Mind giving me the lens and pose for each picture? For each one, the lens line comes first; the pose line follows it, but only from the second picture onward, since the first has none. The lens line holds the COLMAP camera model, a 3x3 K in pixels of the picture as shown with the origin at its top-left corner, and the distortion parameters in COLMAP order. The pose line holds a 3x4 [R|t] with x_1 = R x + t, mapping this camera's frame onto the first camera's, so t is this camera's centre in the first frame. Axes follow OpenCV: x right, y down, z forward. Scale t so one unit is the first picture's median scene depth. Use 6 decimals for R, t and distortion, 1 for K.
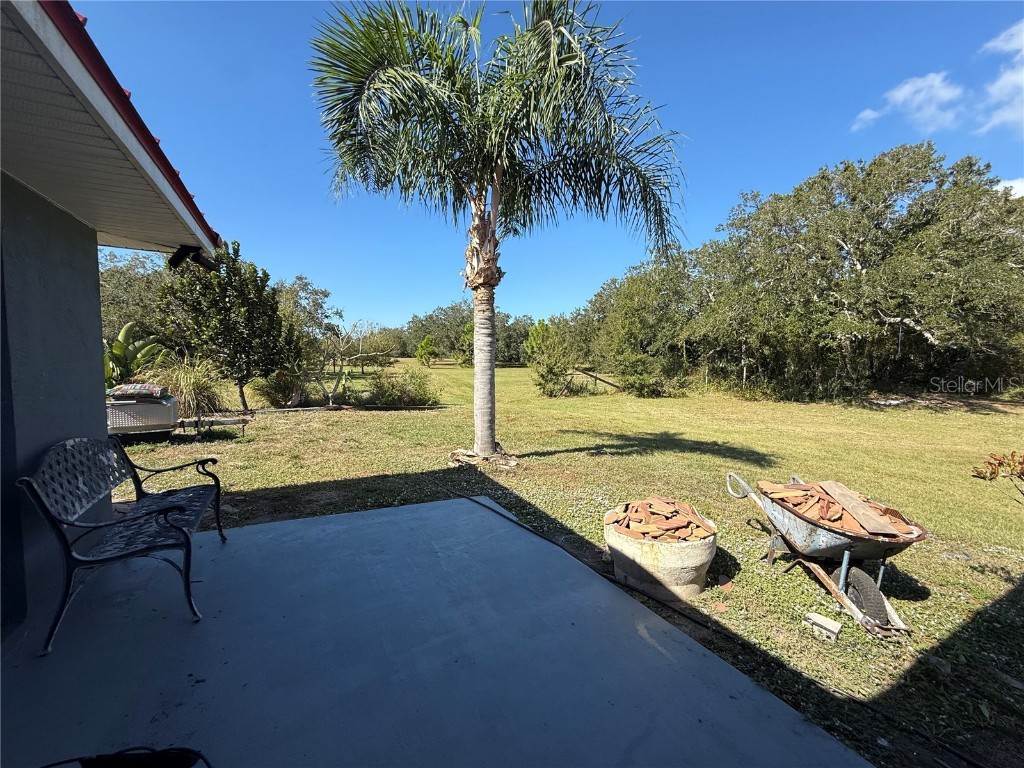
lens RADIAL K [[408.8, 0, 508.1], [0, 408.8, 383.7], [0, 0, 1]] dist [-0.000988, 0.000026]
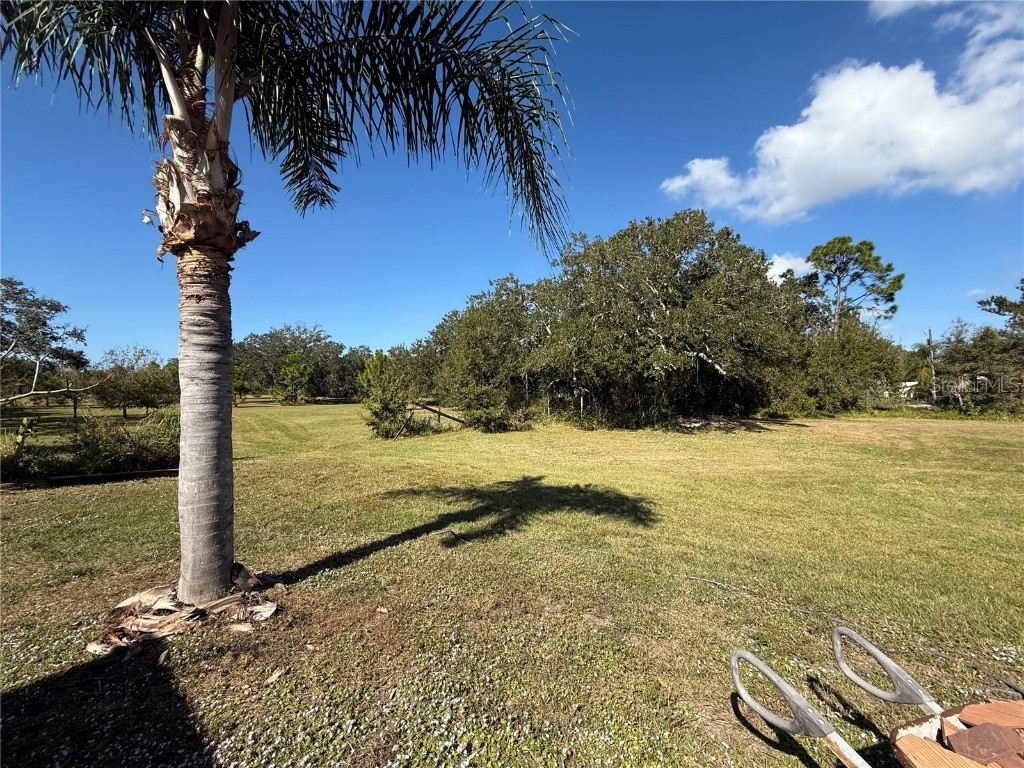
lens RADIAL K [[408.8, 0, 508.1], [0, 408.8, 383.7], [0, 0, 1]] dist [-0.000988, 0.000026]
pose [[0.929818, -0.010109, 0.367882, 0.027395], [0.039921, 0.996495, -0.073517, -0.007034], [-0.365849, 0.083044, 0.926962, 0.114074]]
